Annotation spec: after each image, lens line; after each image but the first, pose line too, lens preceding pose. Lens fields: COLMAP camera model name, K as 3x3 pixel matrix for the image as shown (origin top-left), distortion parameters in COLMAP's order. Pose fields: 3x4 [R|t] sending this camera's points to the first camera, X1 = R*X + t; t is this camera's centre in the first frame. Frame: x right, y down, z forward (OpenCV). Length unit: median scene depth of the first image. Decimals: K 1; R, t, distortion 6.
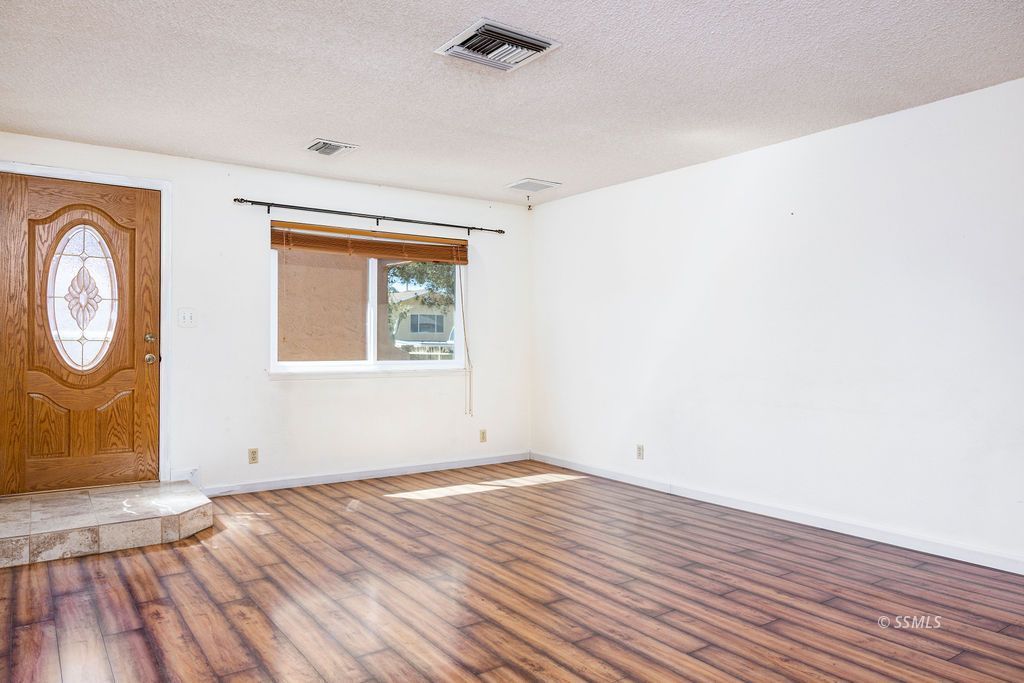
lens RADIAL K [[701.2, 0, 540.1], [0, 701.2, 335.3], [0, 0, 1]] dist [-0.004496, 0.002443]
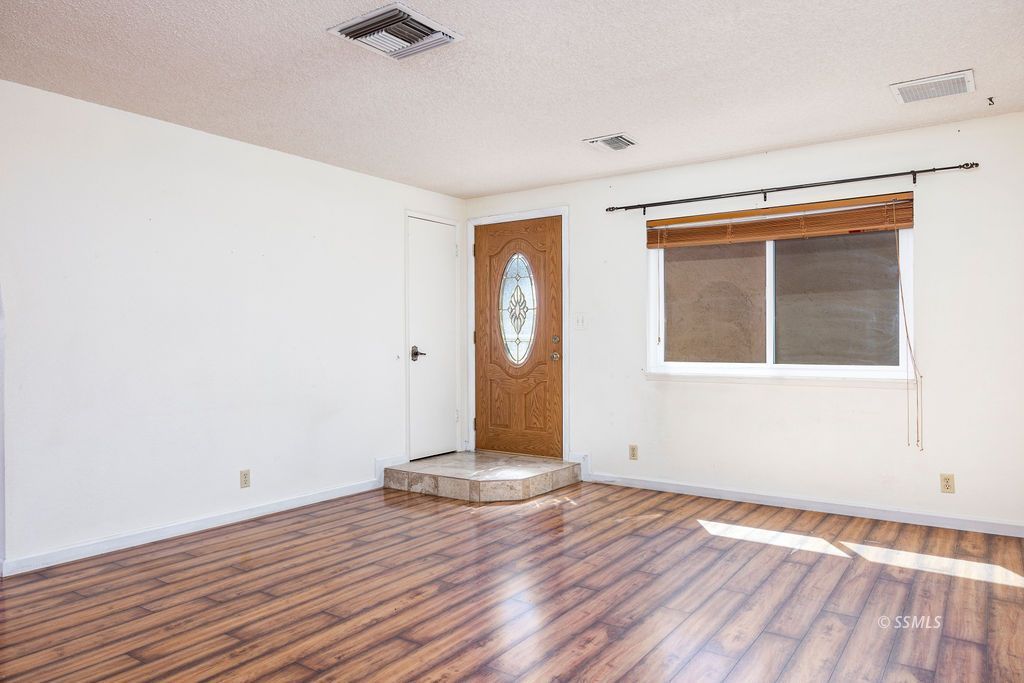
lens RADIAL K [[701.2, 0, 483.7], [0, 701.2, 335.0], [0, 0, 1]] dist [-0.004496, 0.002443]
pose [[0.294564, -0.013120, -0.955542, 0.783218], [0.013869, 0.999859, -0.009453, 0.008882], [0.955531, -0.010468, 0.294705, 0.739653]]
